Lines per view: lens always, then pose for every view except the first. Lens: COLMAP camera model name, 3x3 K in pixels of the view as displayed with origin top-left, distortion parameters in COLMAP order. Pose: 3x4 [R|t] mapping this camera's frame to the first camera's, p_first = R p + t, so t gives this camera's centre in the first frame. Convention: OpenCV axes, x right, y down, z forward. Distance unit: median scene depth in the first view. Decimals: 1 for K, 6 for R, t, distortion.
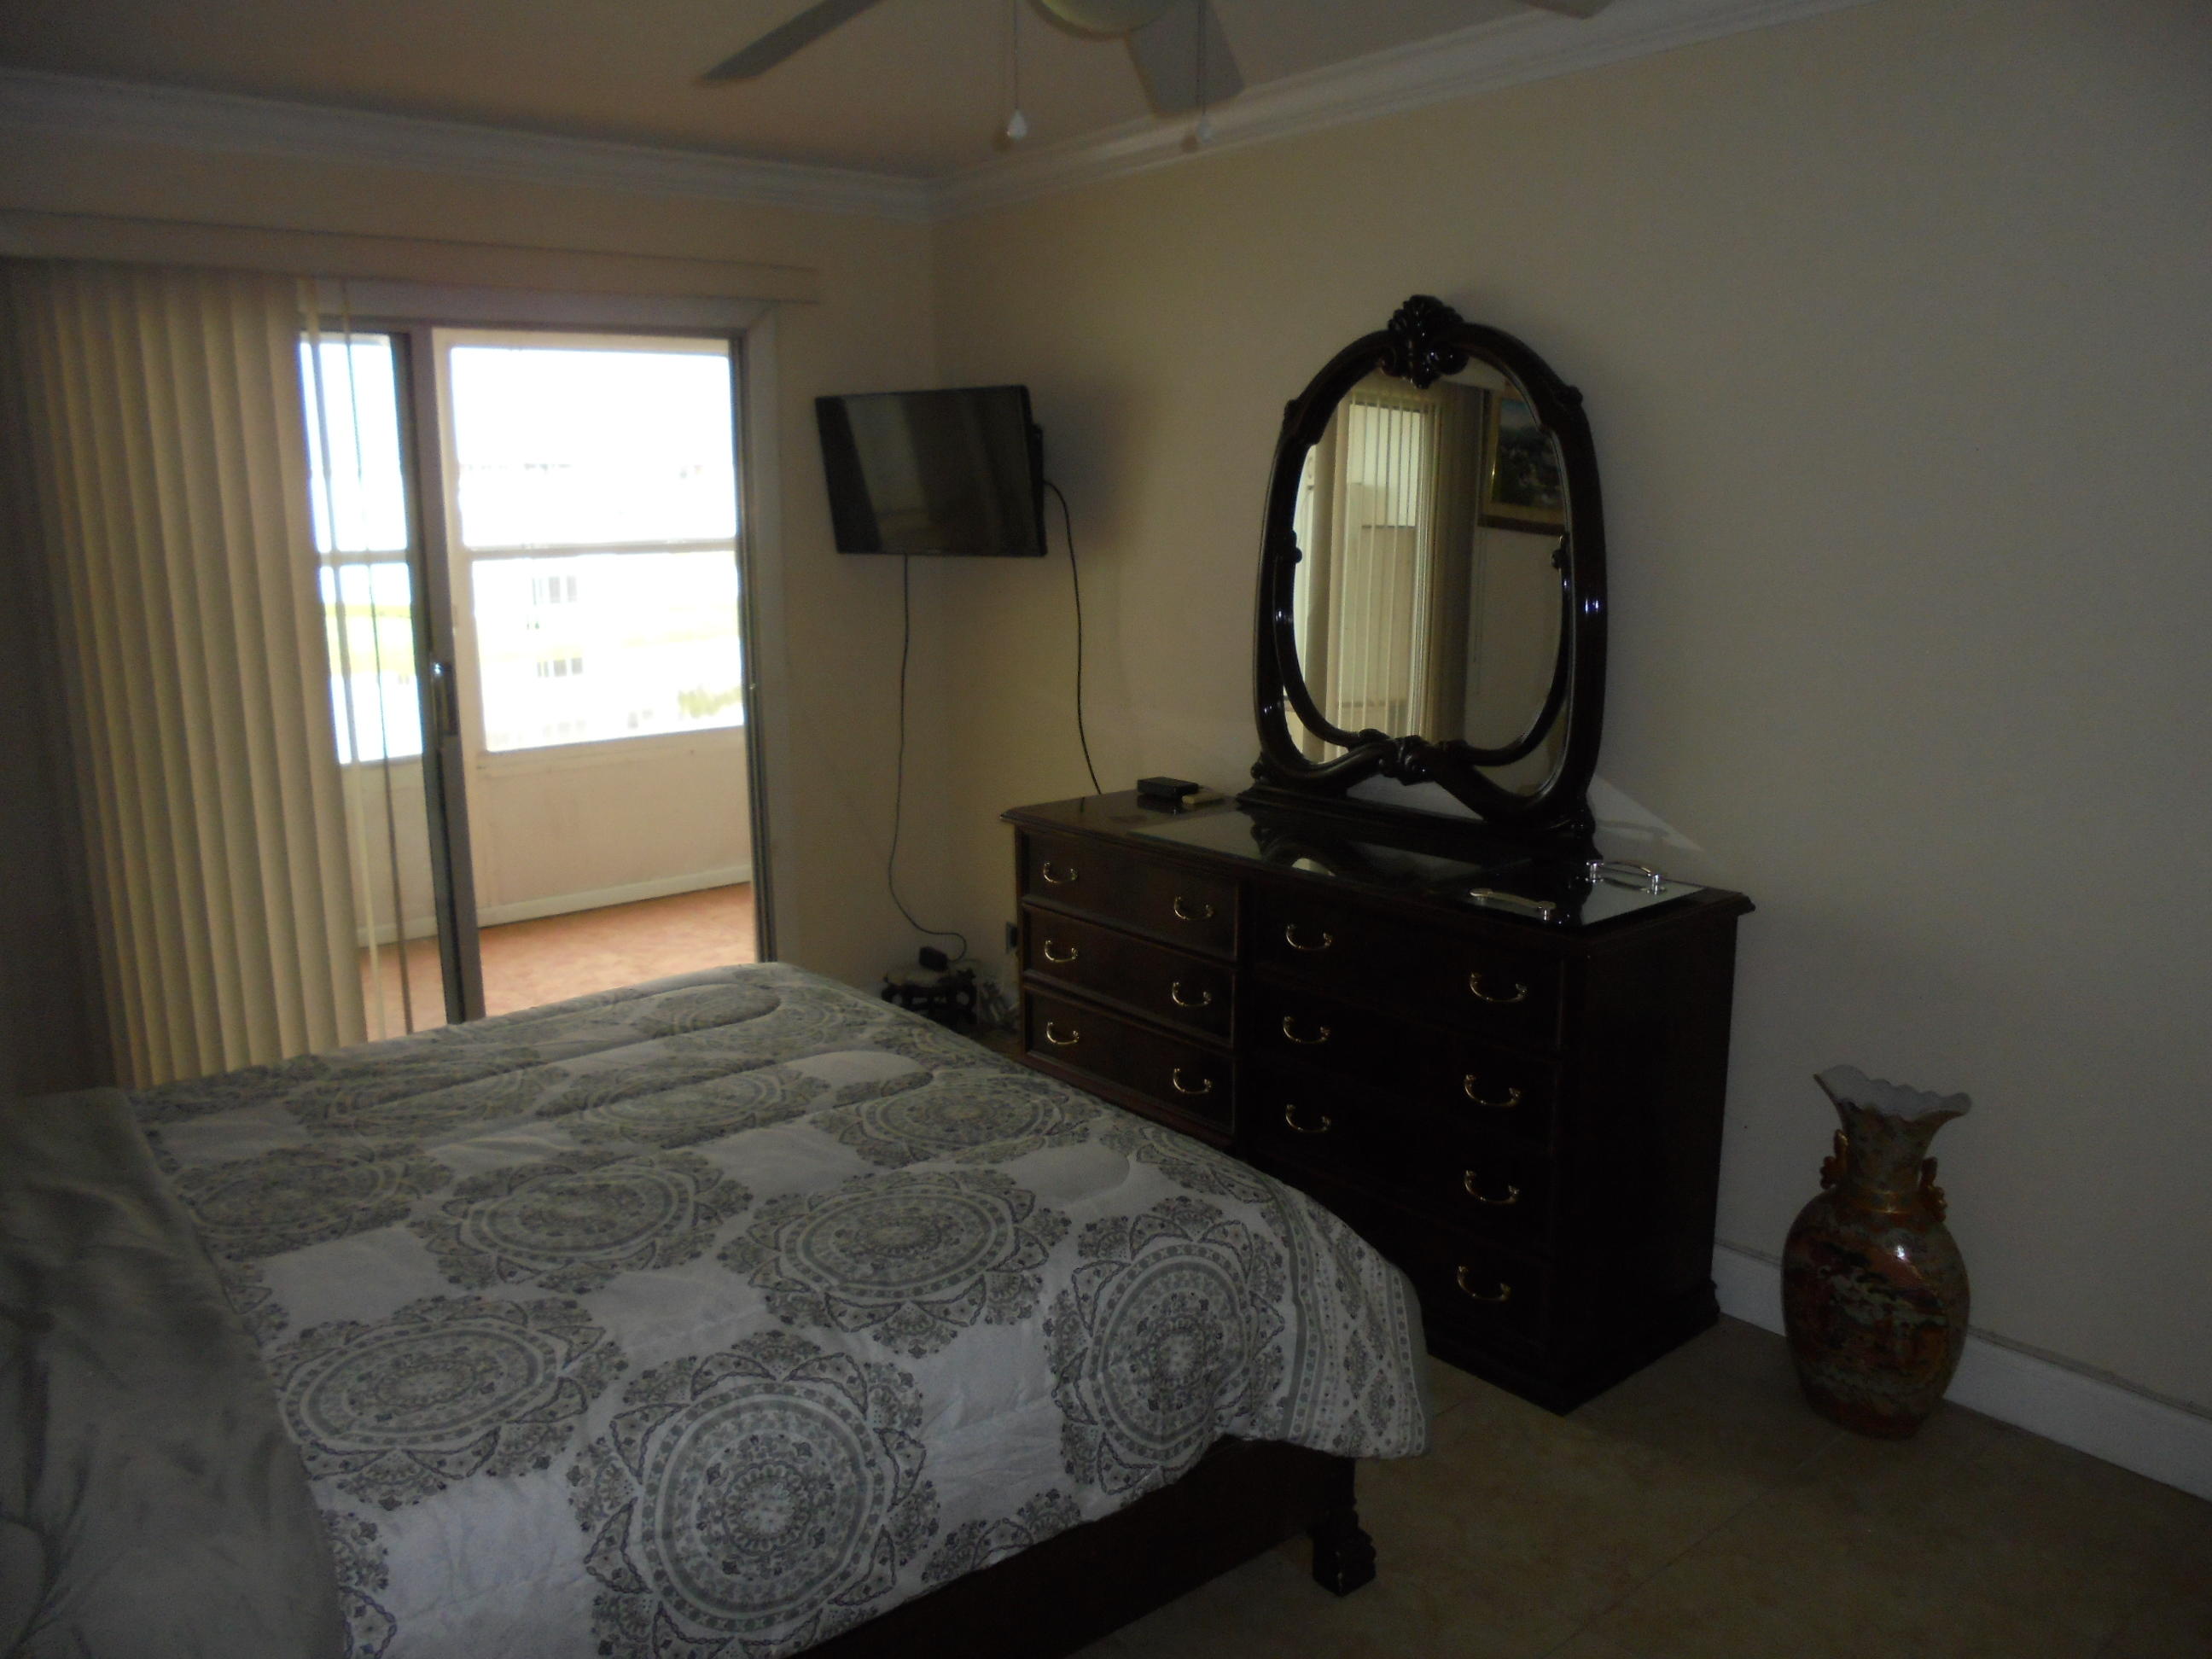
lens RADIAL K [[1665.1, 0, 1098.1], [0, 1665.1, 824.2], [0, 0, 1]] dist [-0.120863, 0.094823]
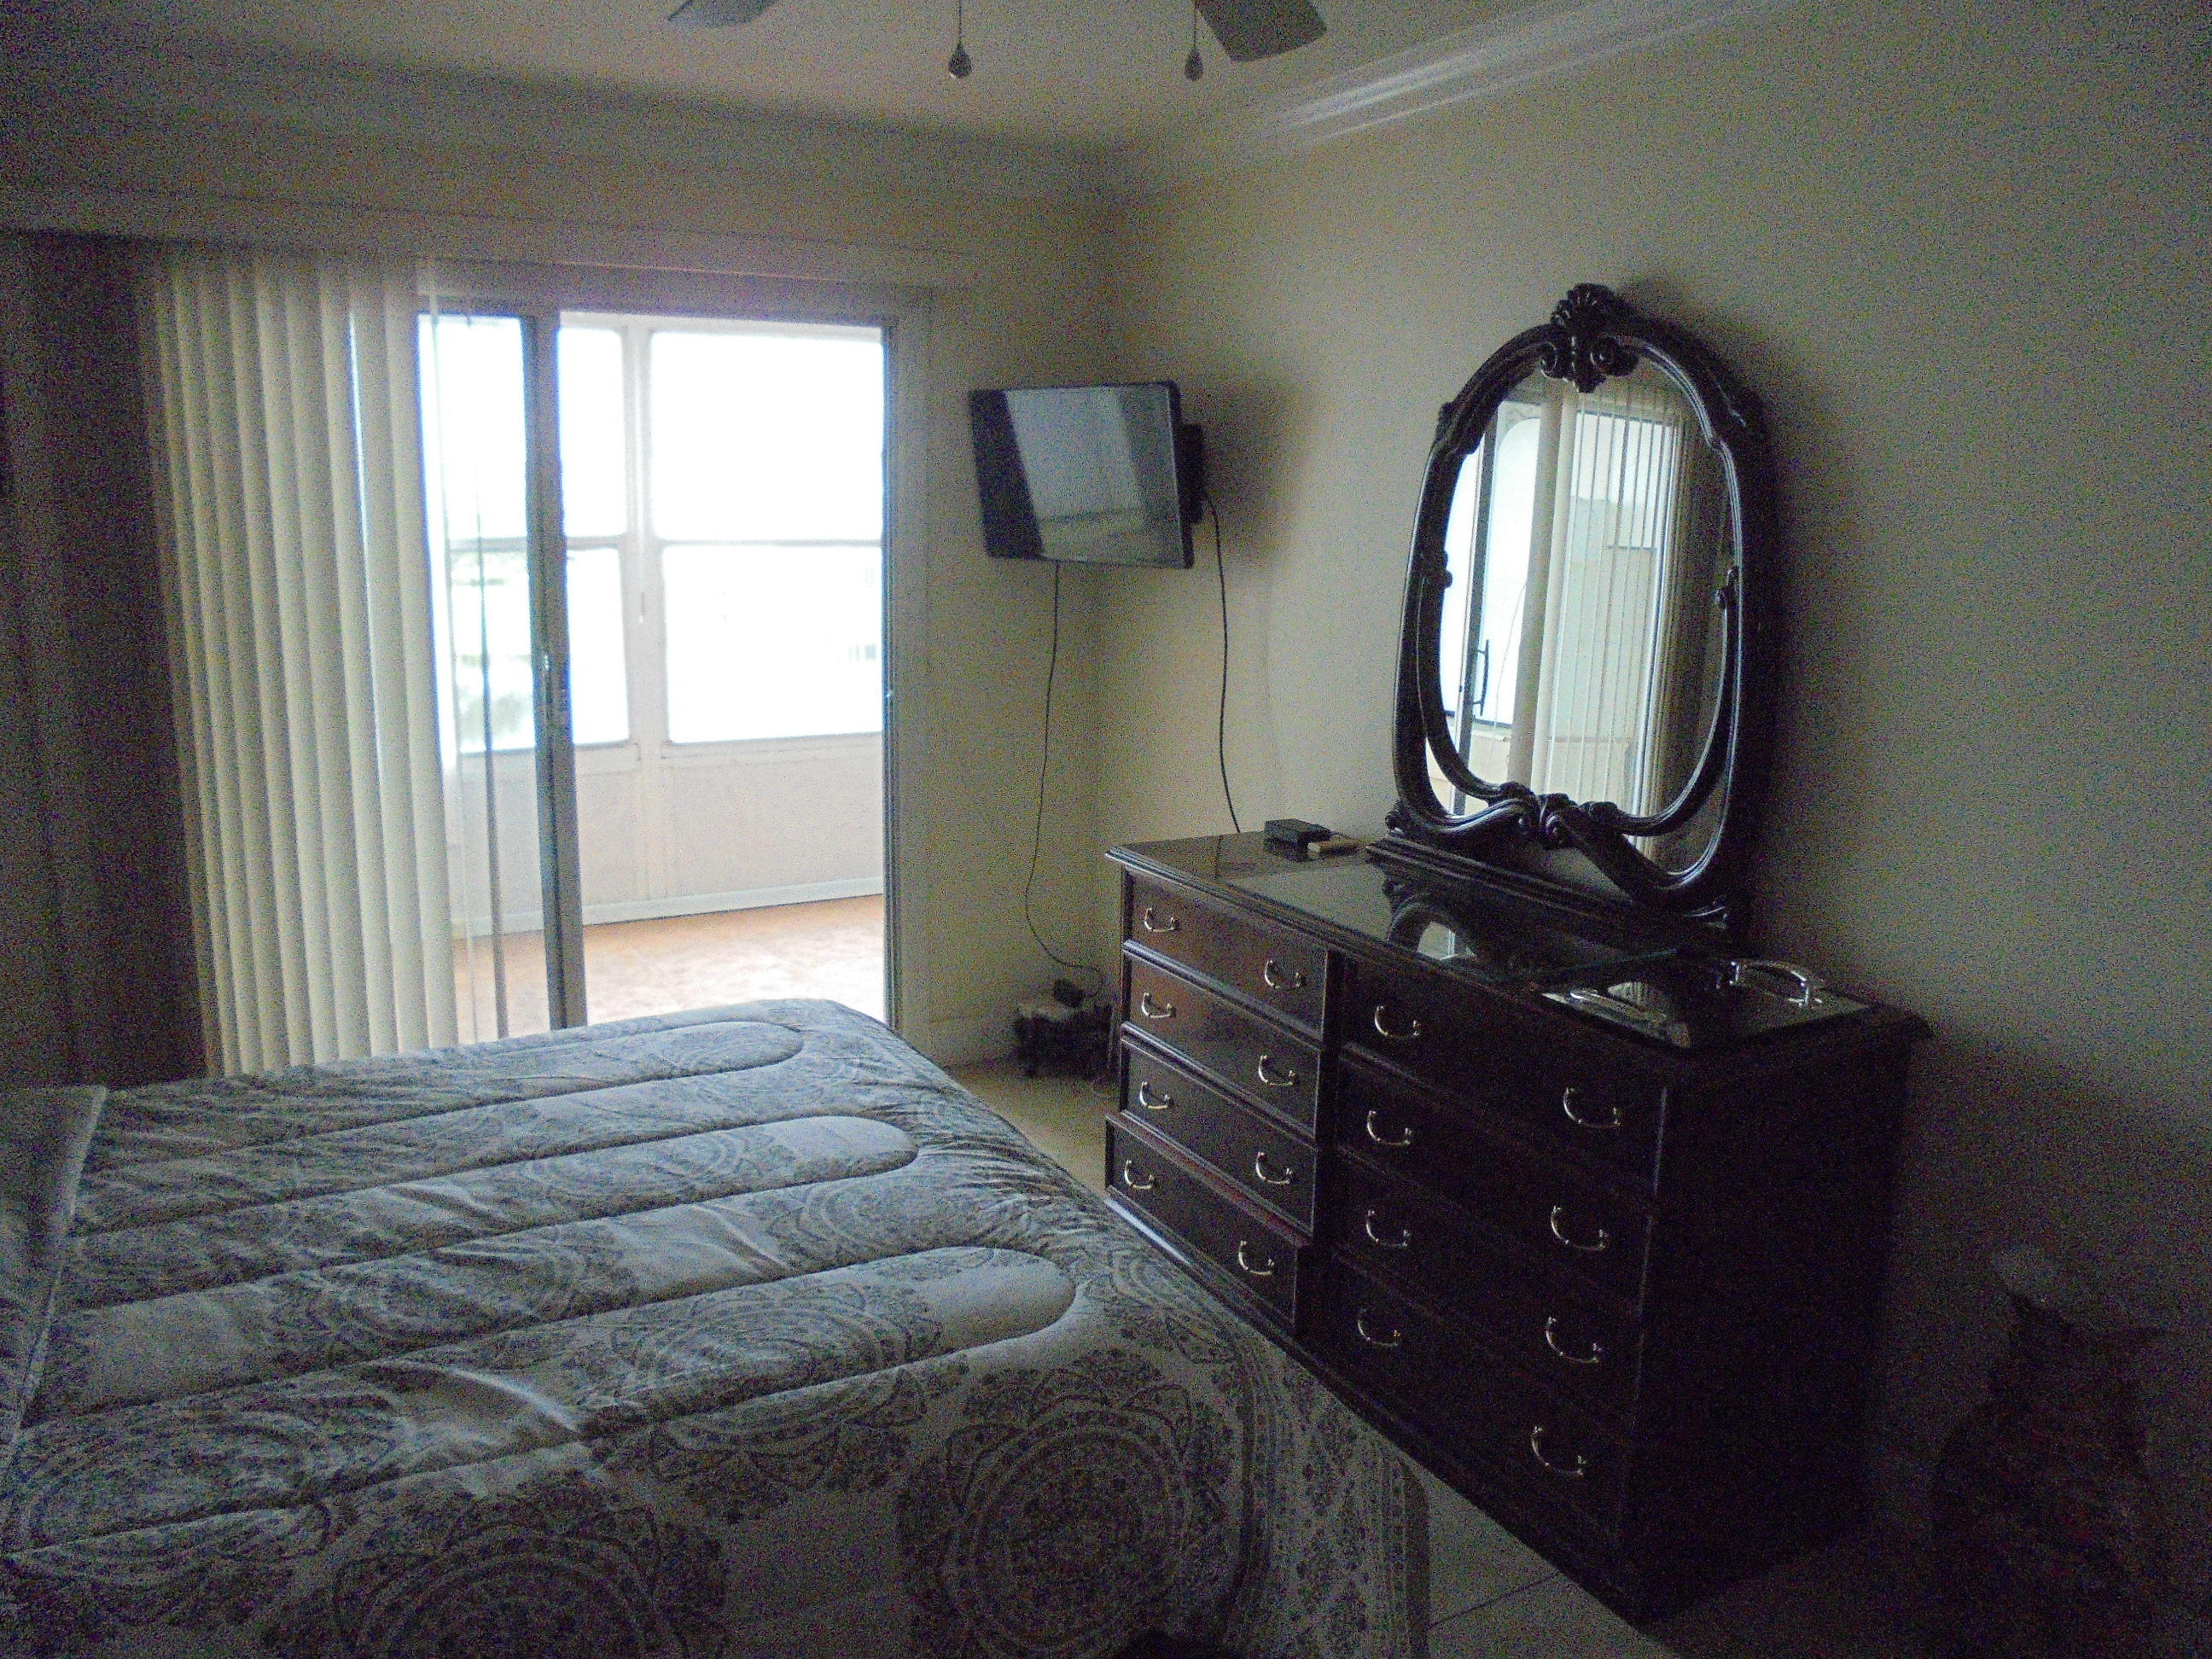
lens RADIAL K [[1665.1, 0, 1101.3], [0, 1665.1, 836.8], [0, 0, 1]] dist [-0.120863, 0.094823]
pose [[0.982898, 0.062951, -0.173059, 0.135407], [-0.061665, 0.998015, 0.012801, -0.035100], [0.173522, -0.001910, 0.984828, 0.138736]]
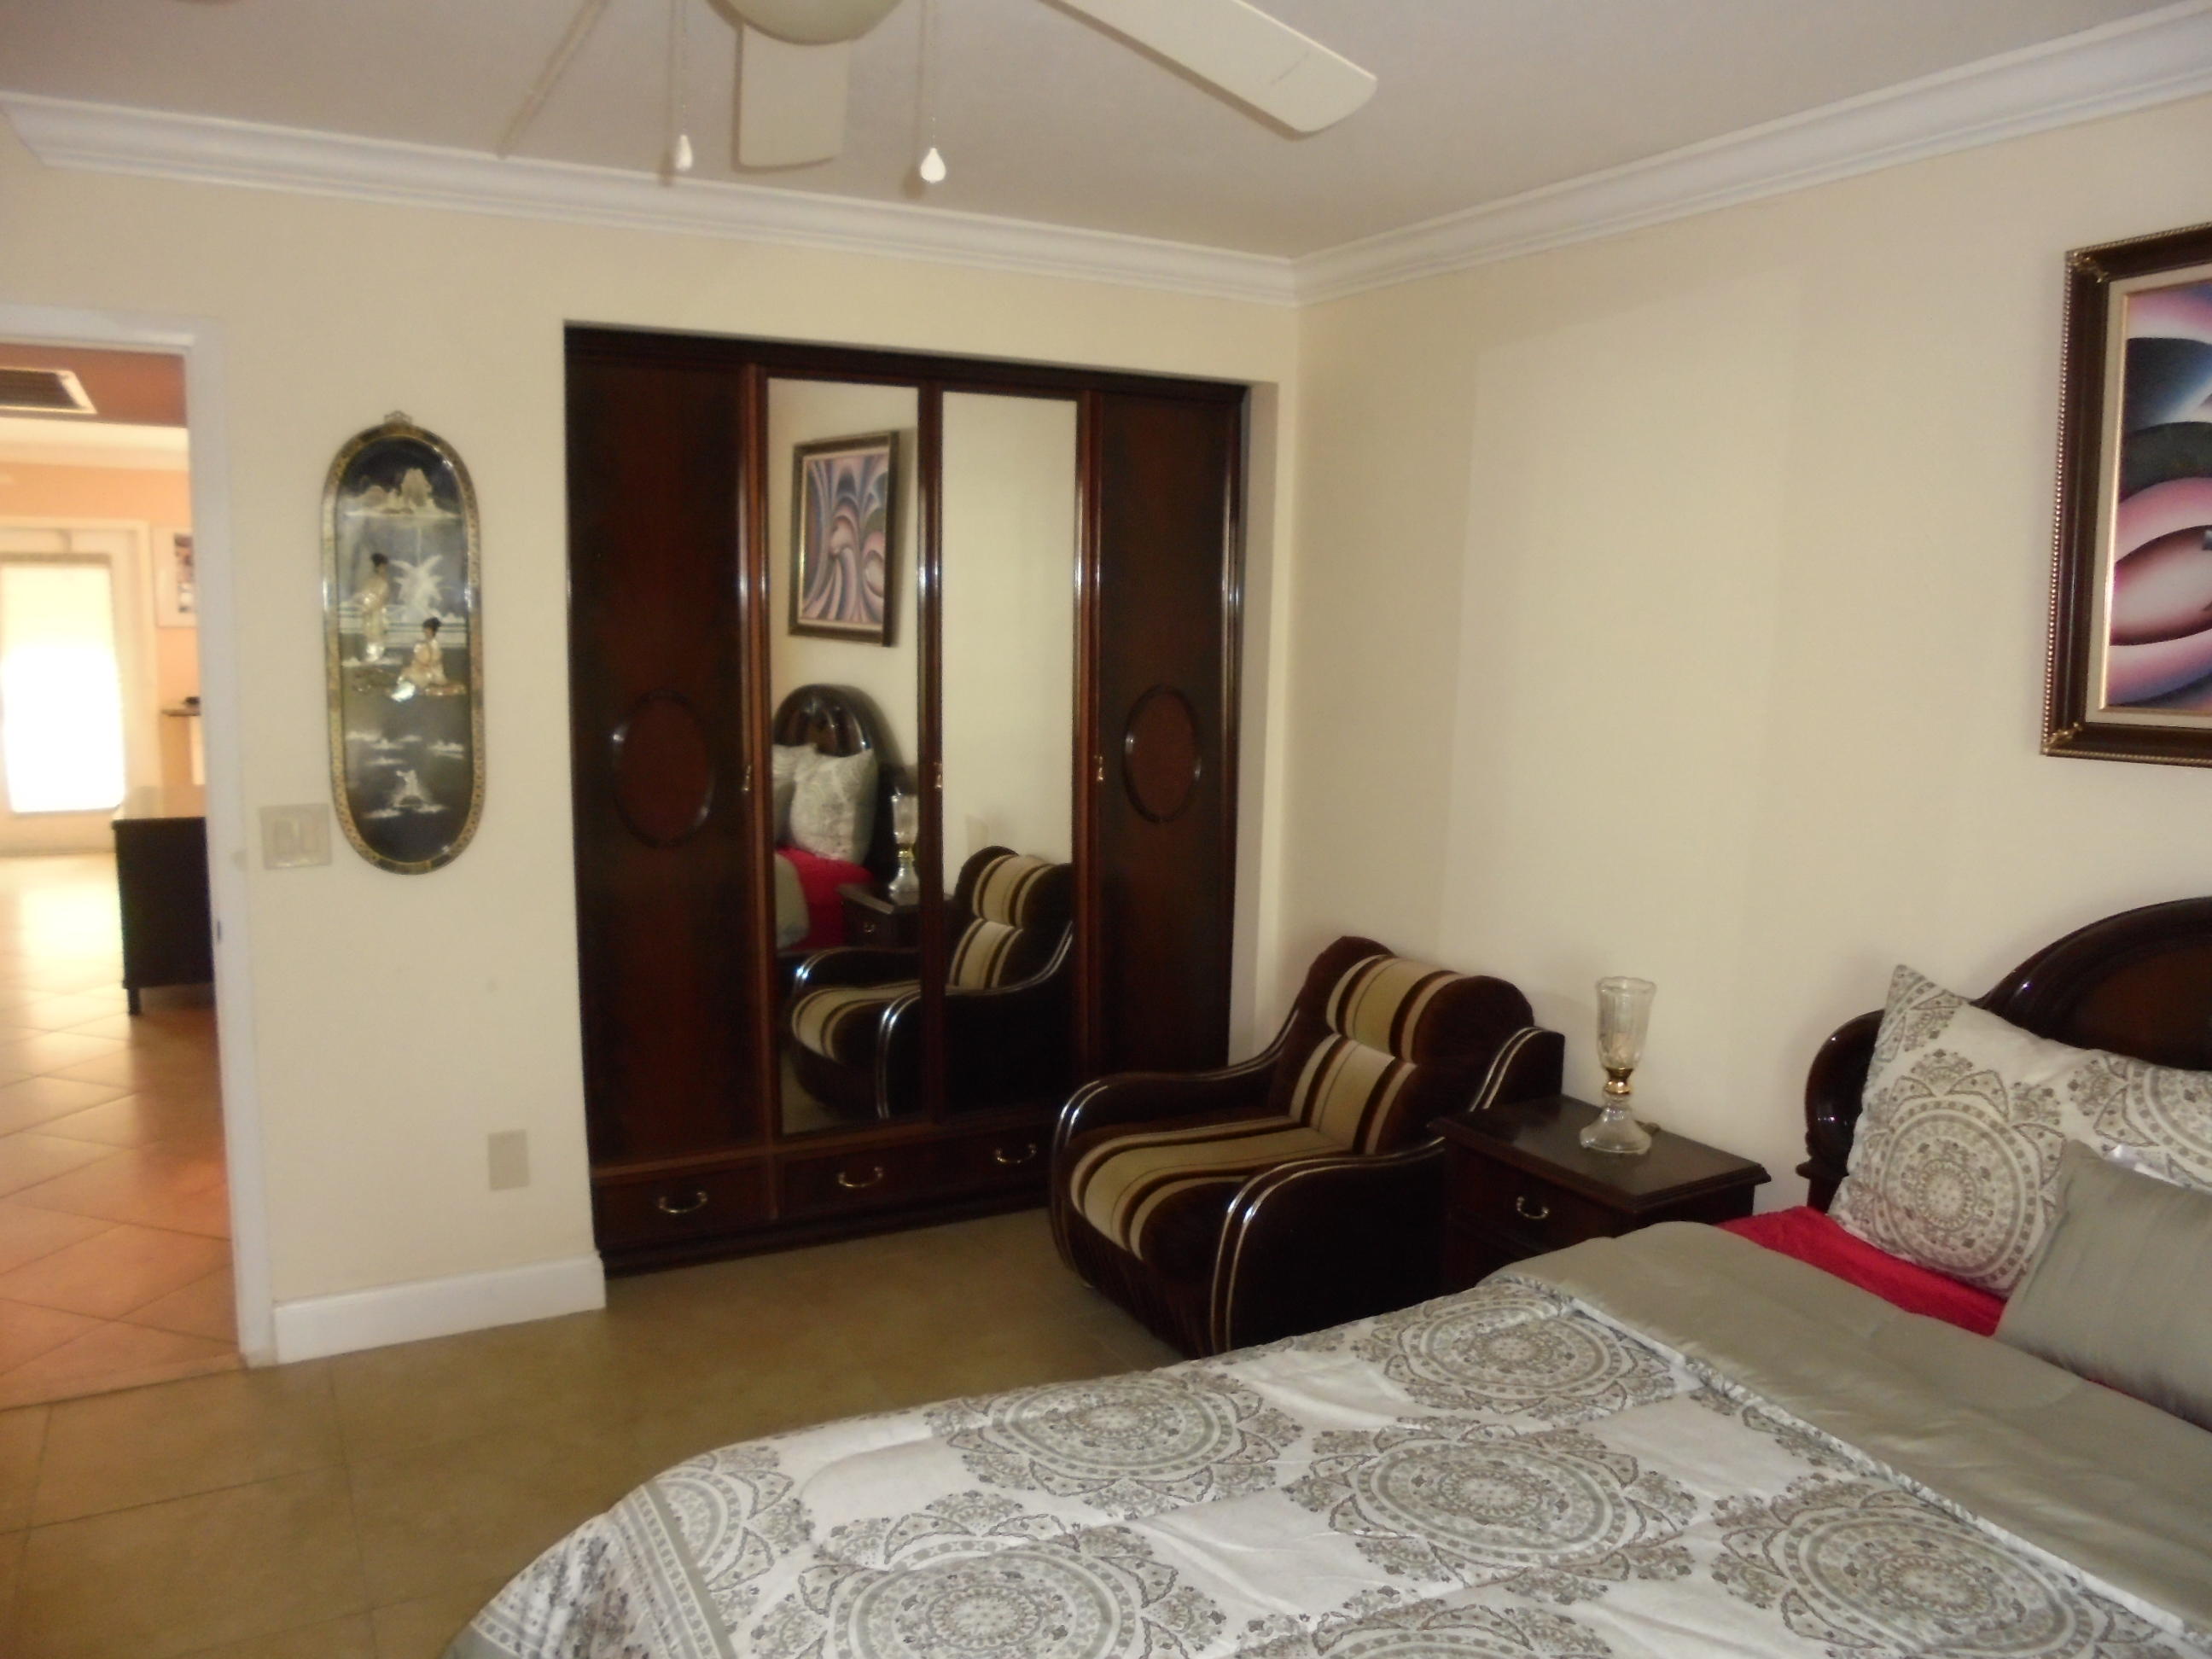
lens RADIAL K [[1665.1, 0, 1100.7], [0, 1665.1, 837.4], [0, 0, 1]] dist [-0.120863, 0.094823]
pose [[-0.984440, -0.028737, 0.173358, -0.198216], [0.029727, 0.945083, 0.325476, -0.269627], [-0.173191, 0.325565, -0.929523, 1.306219]]
